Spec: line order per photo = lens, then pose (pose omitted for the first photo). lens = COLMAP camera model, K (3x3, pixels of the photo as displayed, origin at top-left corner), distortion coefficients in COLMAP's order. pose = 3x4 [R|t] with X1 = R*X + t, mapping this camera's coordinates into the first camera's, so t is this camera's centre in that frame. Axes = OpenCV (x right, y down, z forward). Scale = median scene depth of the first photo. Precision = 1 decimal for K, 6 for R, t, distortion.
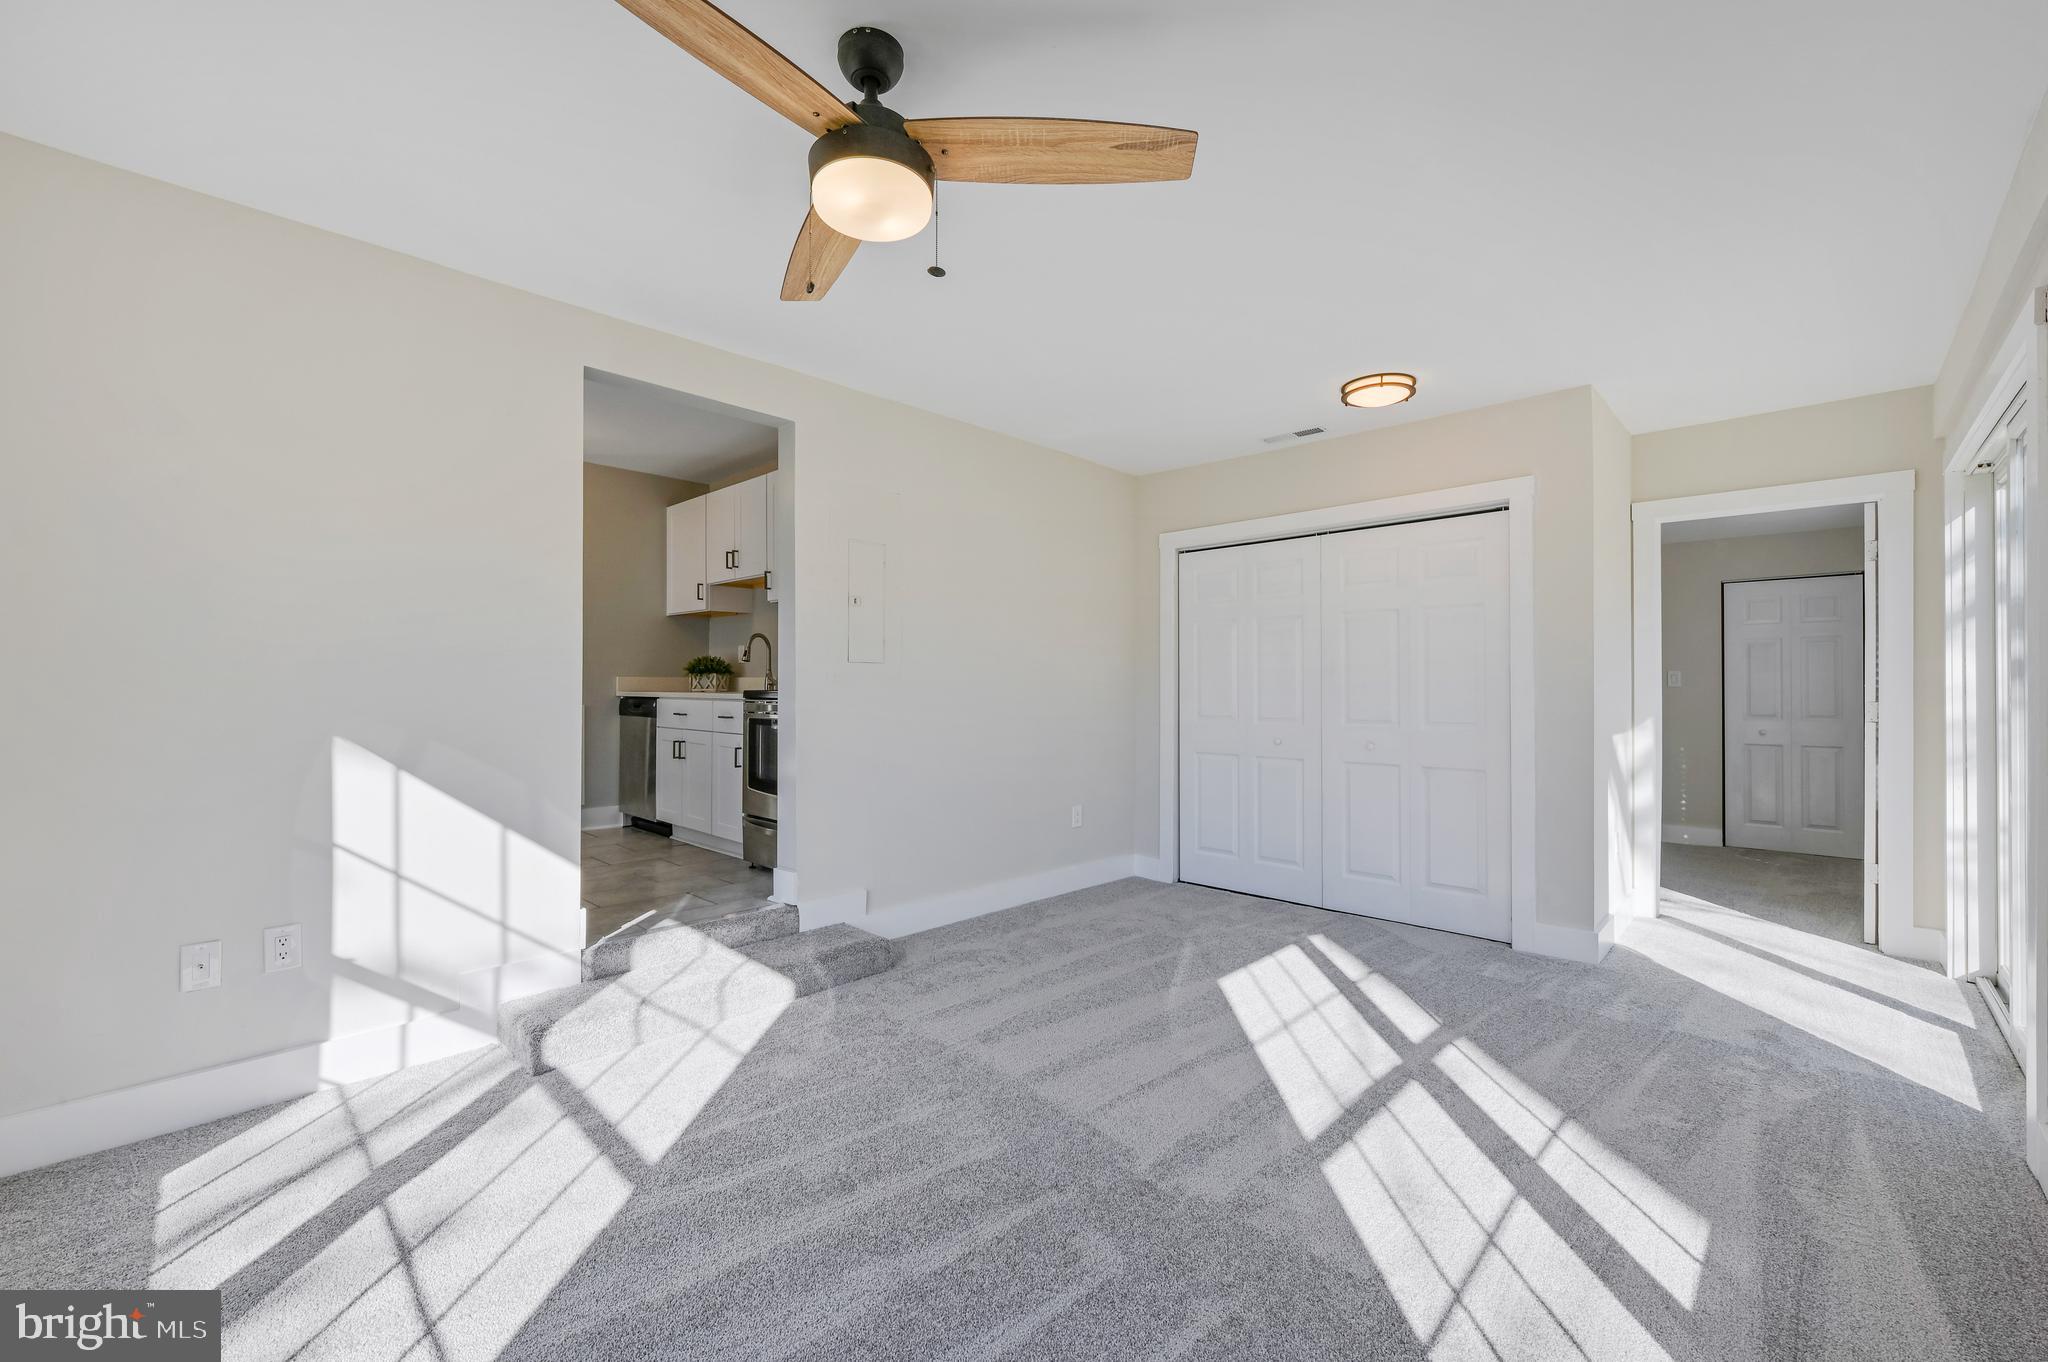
lens RADIAL K [[820.9, 0, 1019.2], [0, 820.9, 689.6], [0, 0, 1]] dist [0.004179, -0.009435]
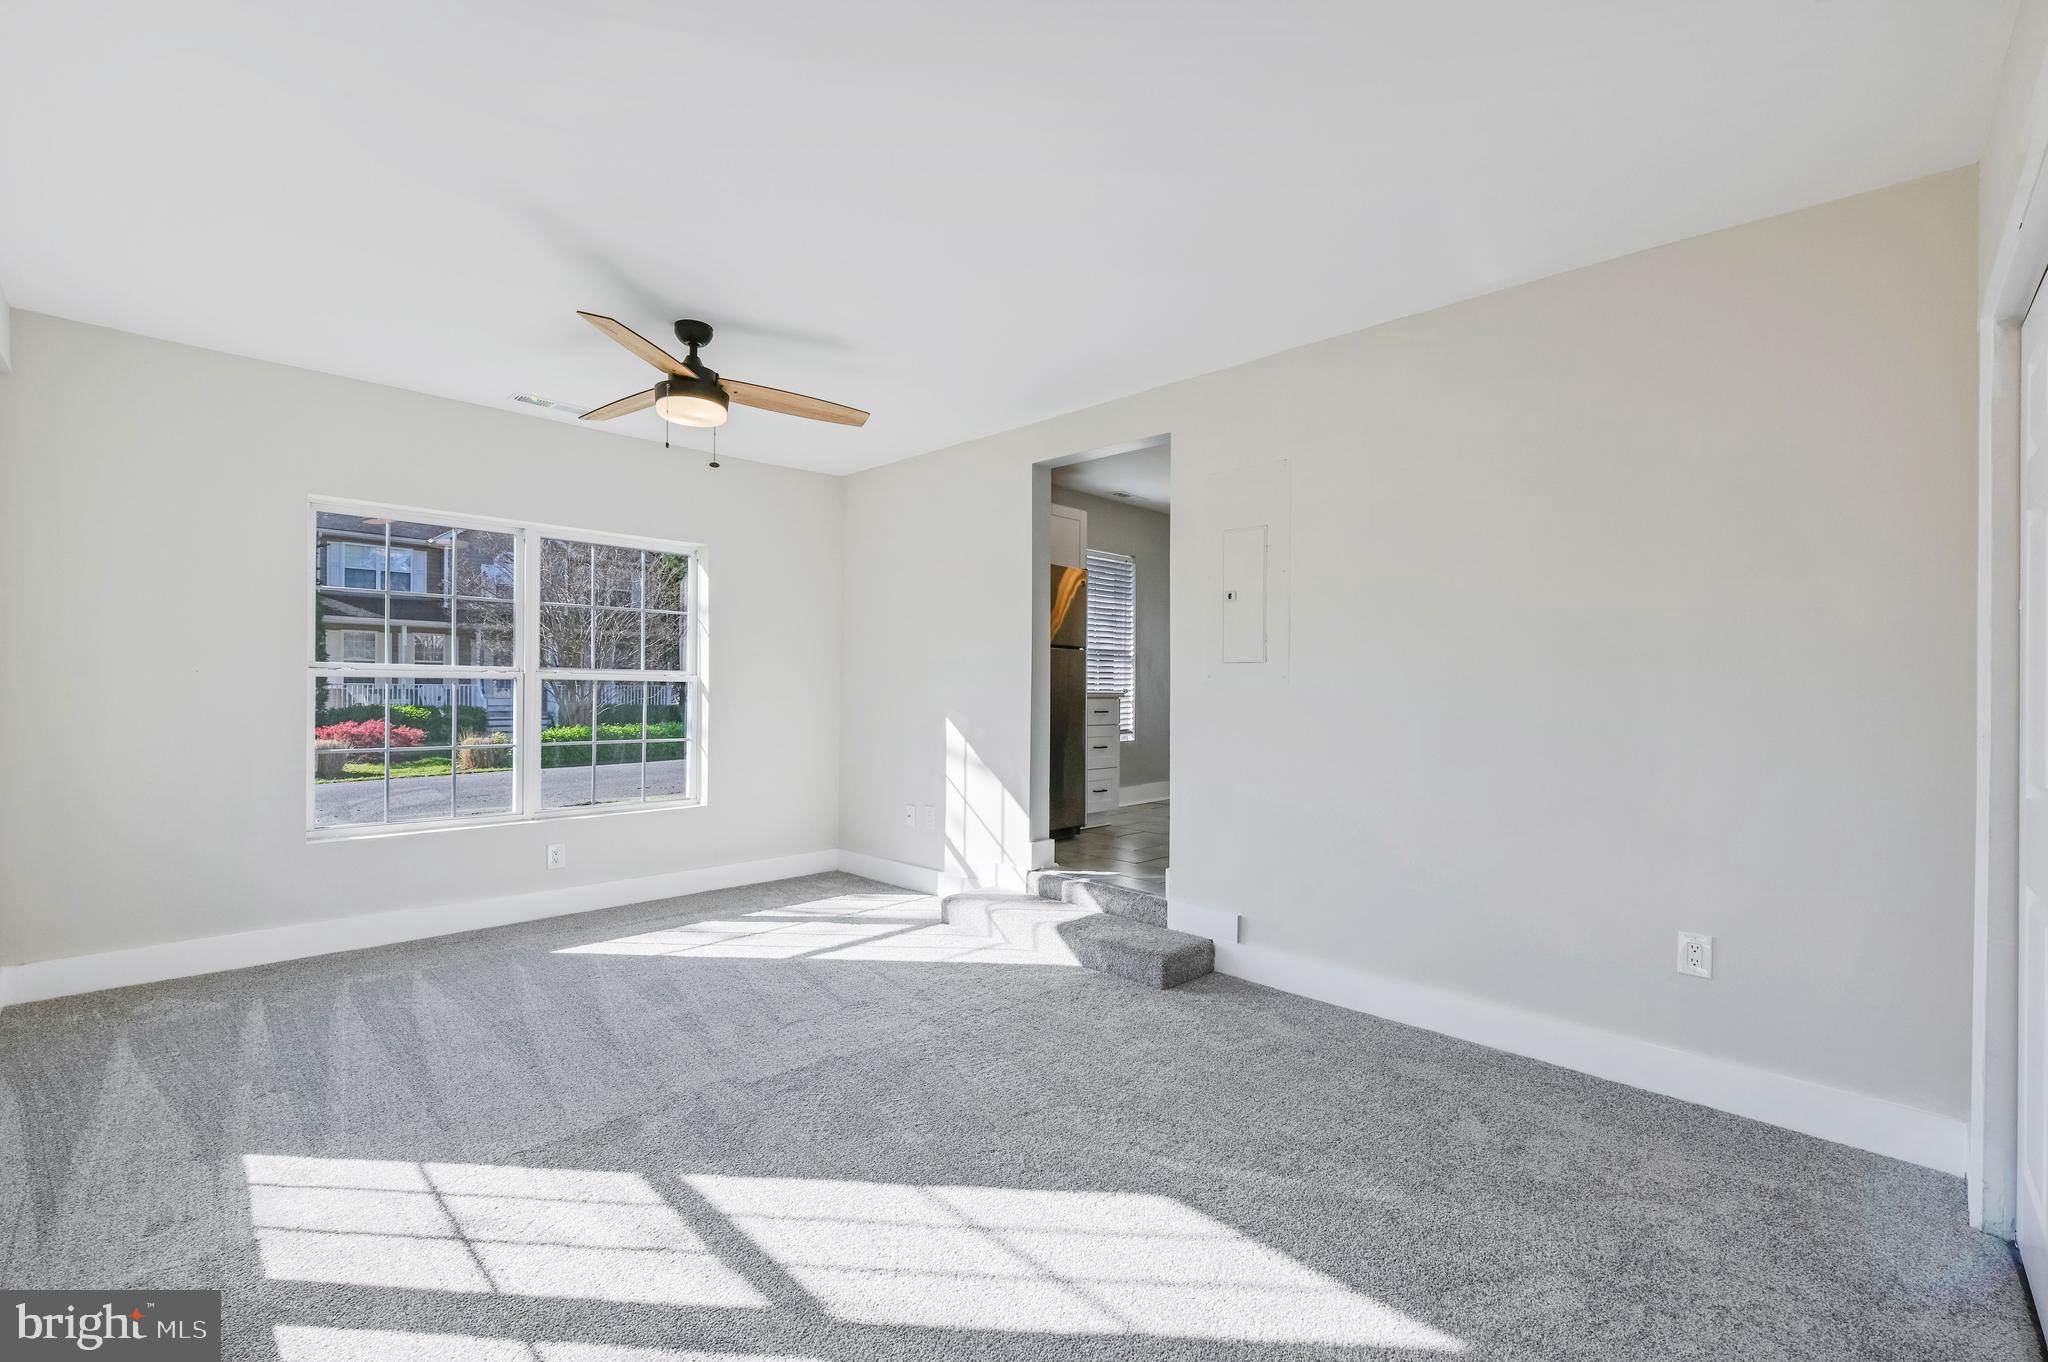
lens RADIAL K [[848.1, 0, 1024.0], [0, 848.1, 681.0], [0, 0, 1]] dist [-0.024202, -0.000121]
pose [[-0.007260, 0.007454, -0.999946, 0.973499], [0.009620, 0.999926, 0.007384, -0.030779], [0.999927, -0.009566, -0.007331, 1.029670]]
